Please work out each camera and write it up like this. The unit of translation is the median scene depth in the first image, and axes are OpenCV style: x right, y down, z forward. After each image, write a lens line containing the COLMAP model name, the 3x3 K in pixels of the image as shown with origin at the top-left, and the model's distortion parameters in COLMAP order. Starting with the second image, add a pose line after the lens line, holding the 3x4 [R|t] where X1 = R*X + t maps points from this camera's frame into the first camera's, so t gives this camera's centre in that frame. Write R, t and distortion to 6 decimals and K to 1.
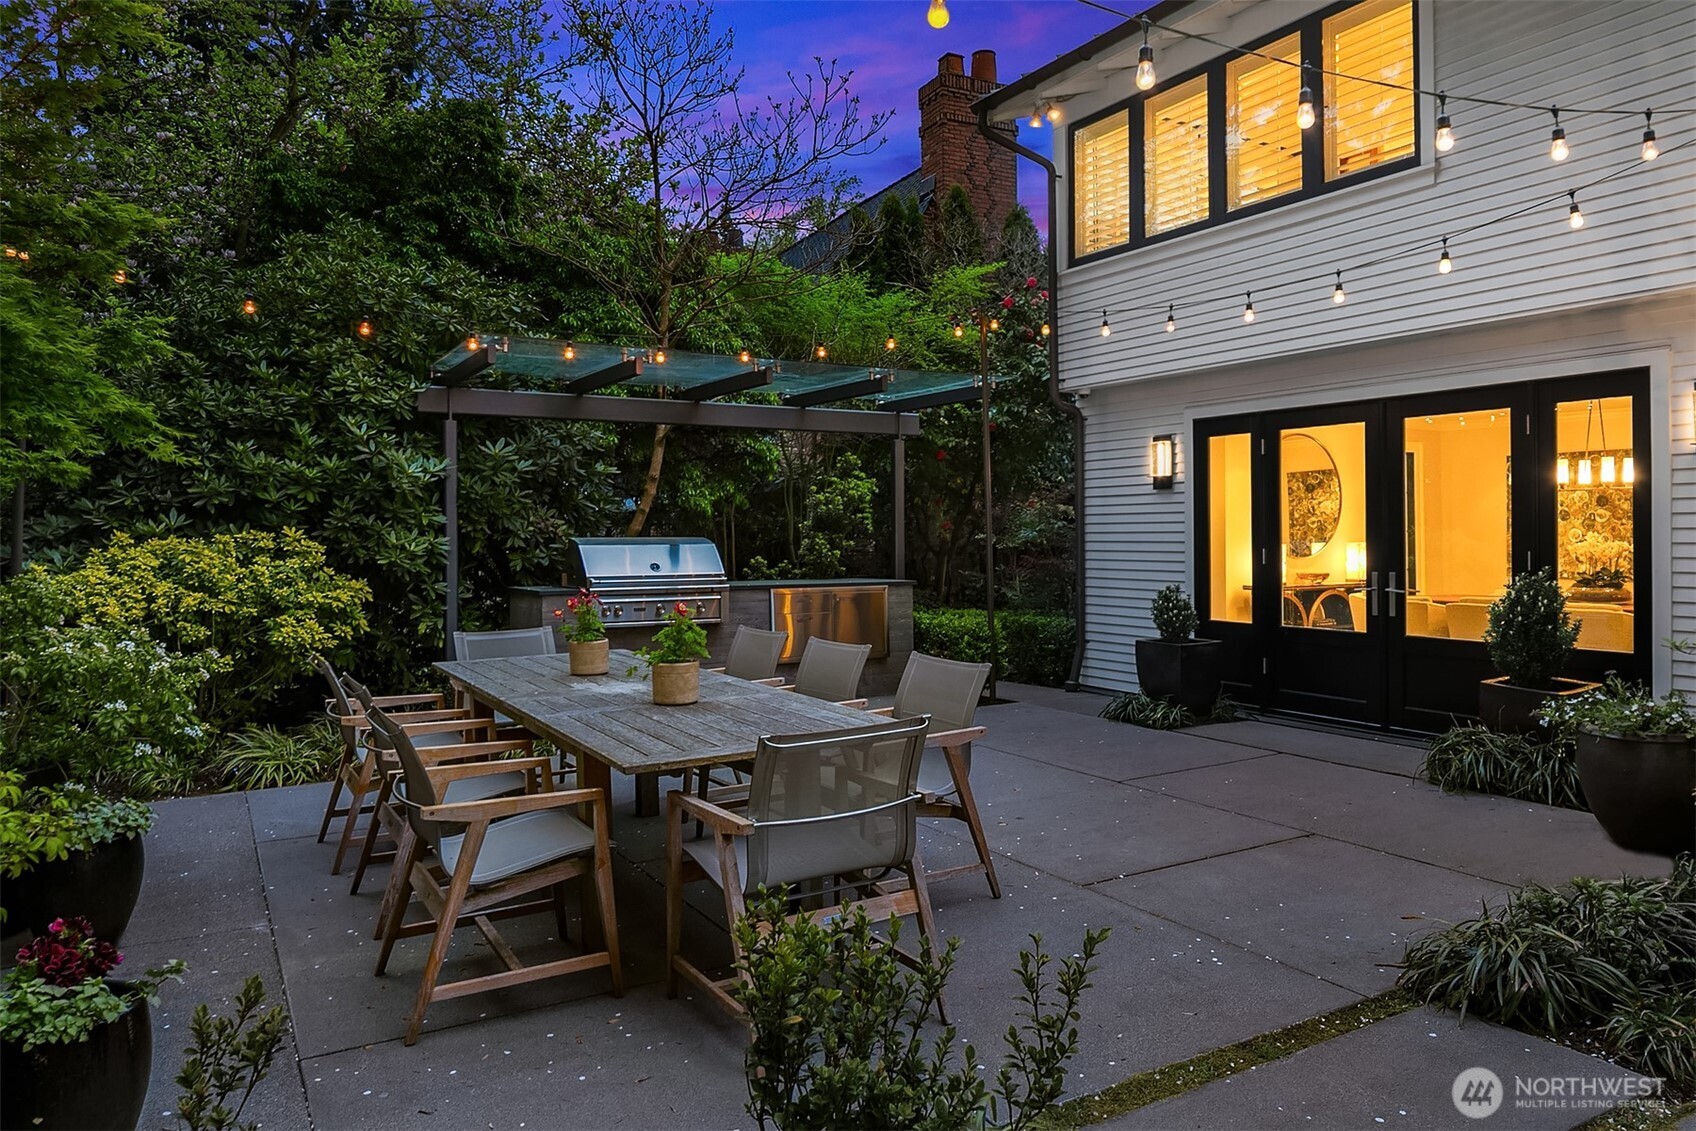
lens RADIAL K [[1147.3, 0, 847.7], [0, 1147.3, 549.1], [0, 0, 1]] dist [-0.004551, 0.001935]
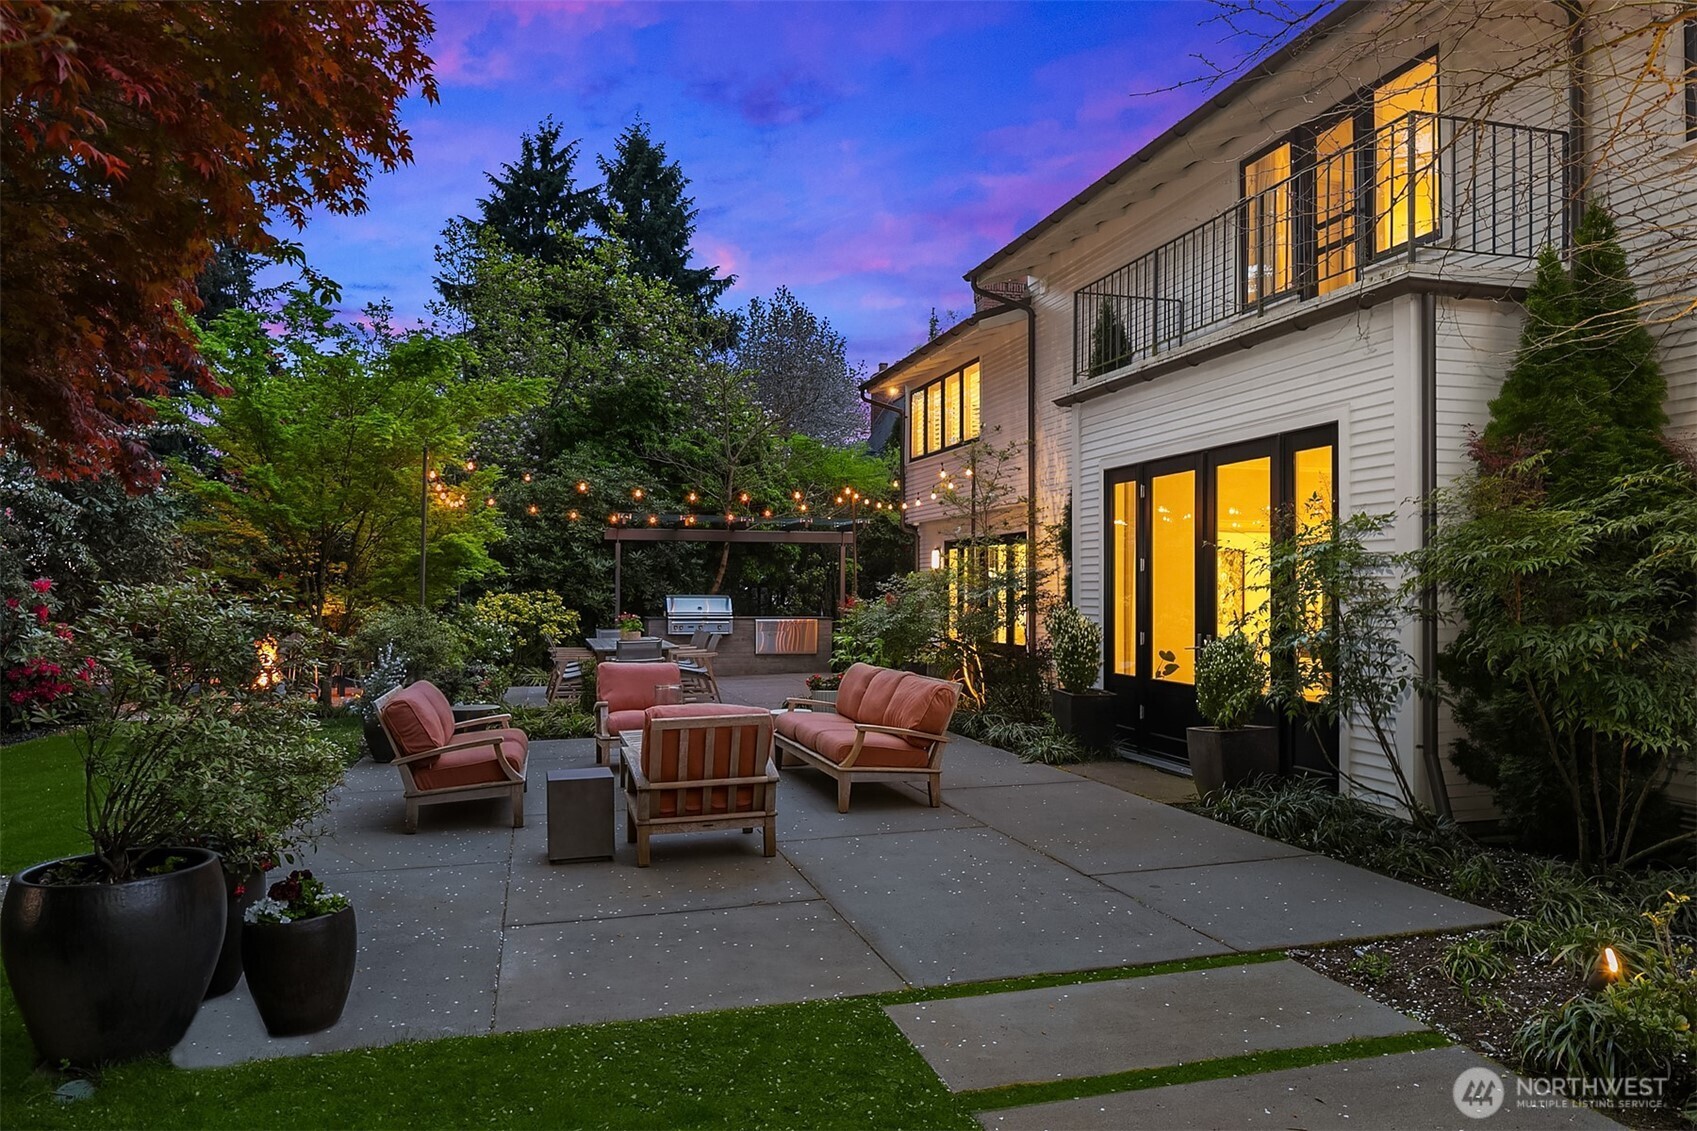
lens RADIAL K [[1148.0, 0, 850.1], [0, 1148.0, 574.8], [0, 0, 1]] dist [-0.004551, 0.001935]
pose [[0.968078, 0.006569, -0.250565, 0.729222], [-0.012353, 0.999692, -0.021515, -0.005461], [0.250346, 0.023923, 0.967861, -1.184425]]
